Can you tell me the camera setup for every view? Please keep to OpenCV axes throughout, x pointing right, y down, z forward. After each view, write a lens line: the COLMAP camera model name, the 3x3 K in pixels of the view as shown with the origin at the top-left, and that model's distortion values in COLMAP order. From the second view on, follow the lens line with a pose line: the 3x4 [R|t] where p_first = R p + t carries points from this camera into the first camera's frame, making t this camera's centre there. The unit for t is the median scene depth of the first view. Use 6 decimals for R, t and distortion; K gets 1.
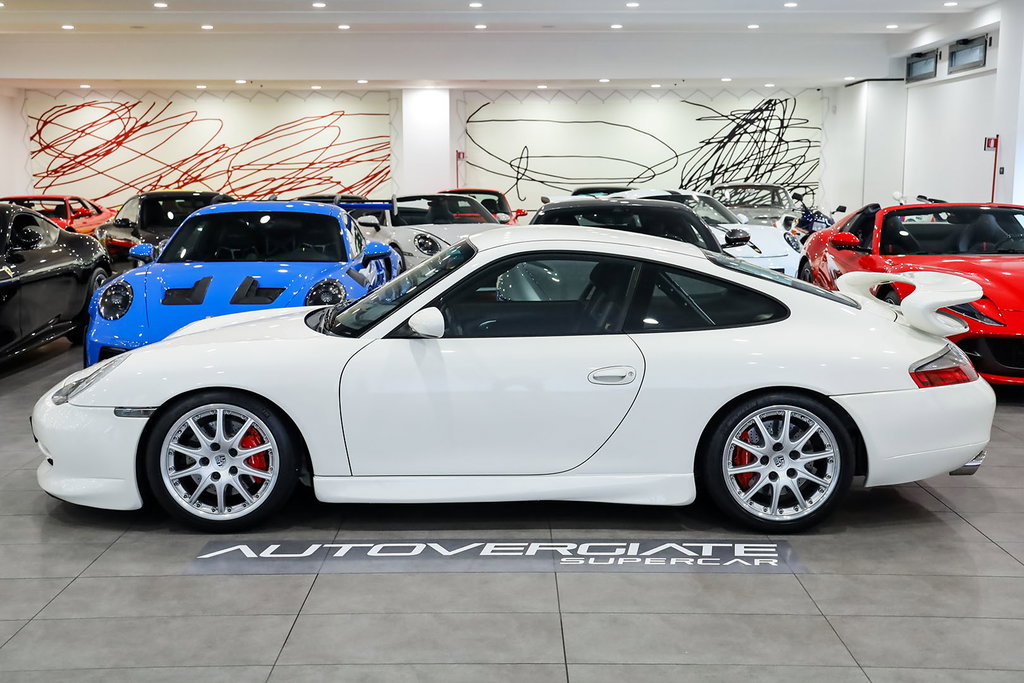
lens RADIAL K [[1331.4, 0, 514.1], [0, 1331.4, 338.5], [0, 0, 1]] dist [0.135407, 0.000000]
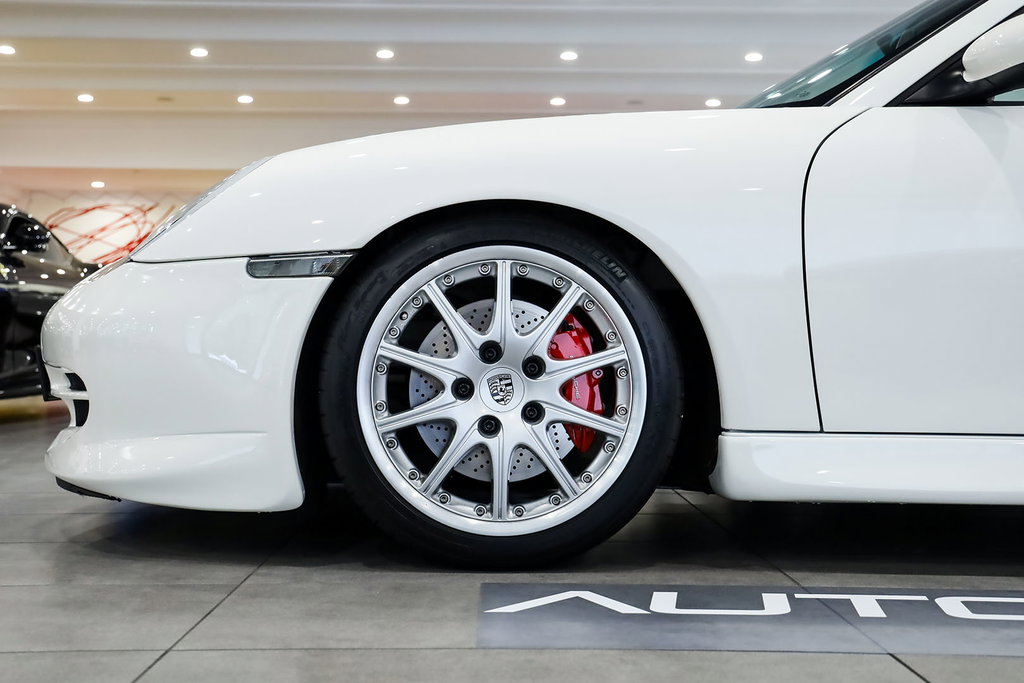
lens RADIAL K [[1331.4, 0, 507.0], [0, 1331.4, 342.7], [0, 0, 1]] dist [0.135407, 0.000000]
pose [[0.999929, 0.011827, 0.001462, -0.217557], [-0.011548, 0.991959, -0.126035, 0.128070], [-0.002941, 0.126009, 0.992025, 0.597562]]
